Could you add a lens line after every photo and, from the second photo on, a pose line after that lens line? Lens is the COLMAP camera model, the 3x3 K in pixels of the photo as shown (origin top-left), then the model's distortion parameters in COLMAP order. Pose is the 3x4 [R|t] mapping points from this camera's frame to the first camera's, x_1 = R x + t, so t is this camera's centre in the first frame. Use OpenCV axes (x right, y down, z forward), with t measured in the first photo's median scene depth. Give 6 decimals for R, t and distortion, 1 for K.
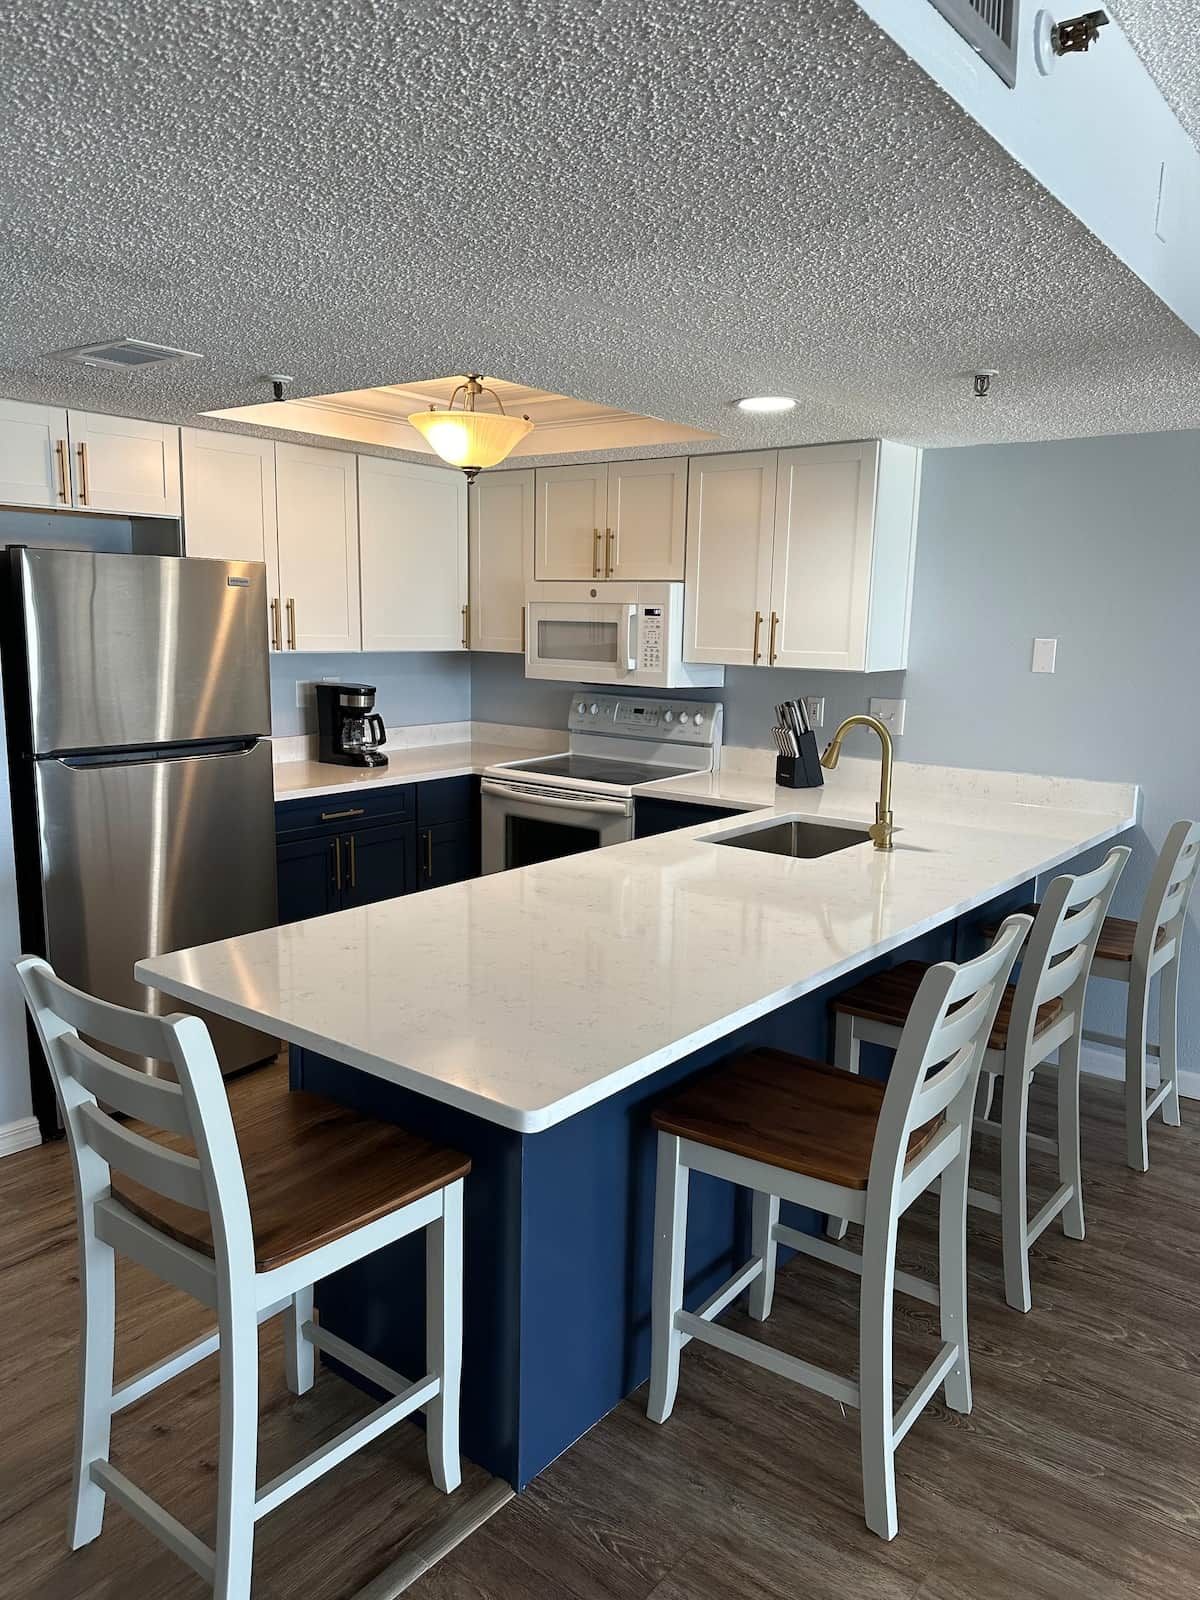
lens RADIAL K [[1147.5, 0, 600.0], [0, 1147.5, 800.0], [0, 0, 1]] dist [0.090065, 0.000115]
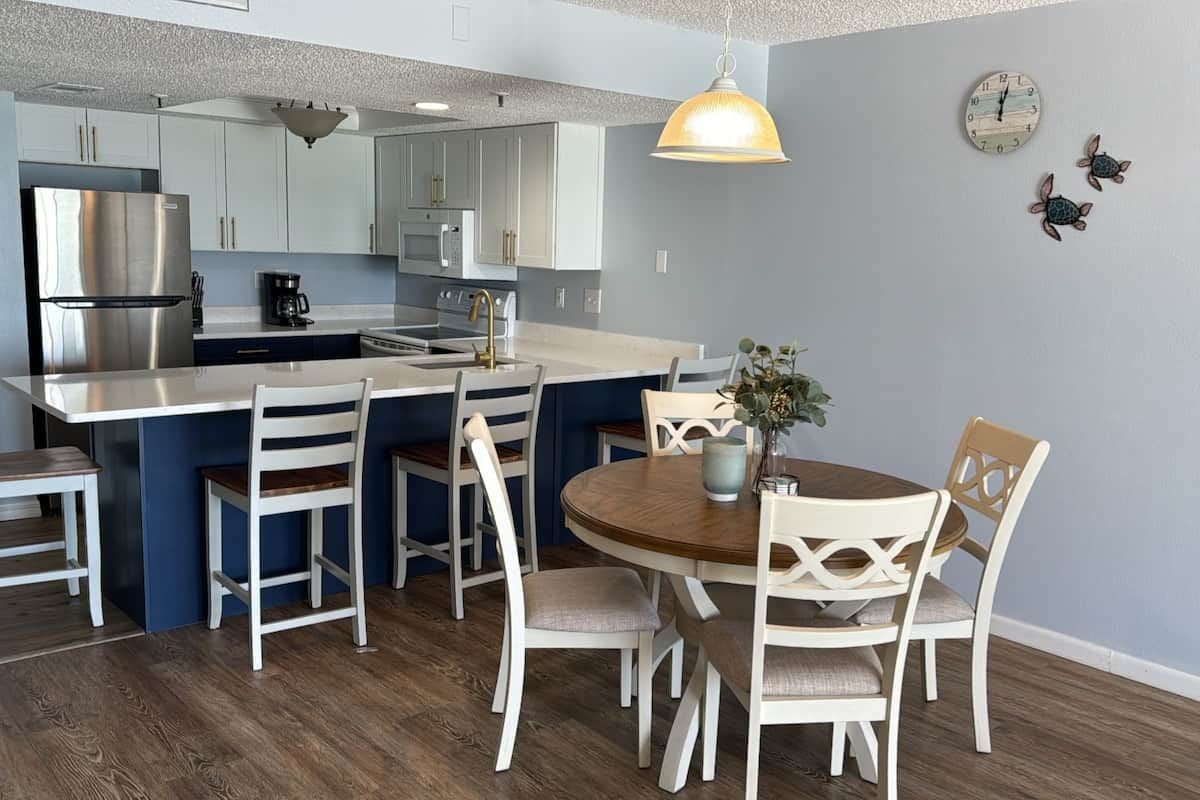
lens RADIAL K [[1010.2, 0, 578.7], [0, 1010.2, 396.0], [0, 0, 1]] dist [0.006423, 0.006021]
pose [[0.985496, 0.044439, -0.163777, 0.422901], [-0.045994, 0.998925, -0.005710, 0.057156], [0.163347, 0.013160, 0.986481, -0.289541]]
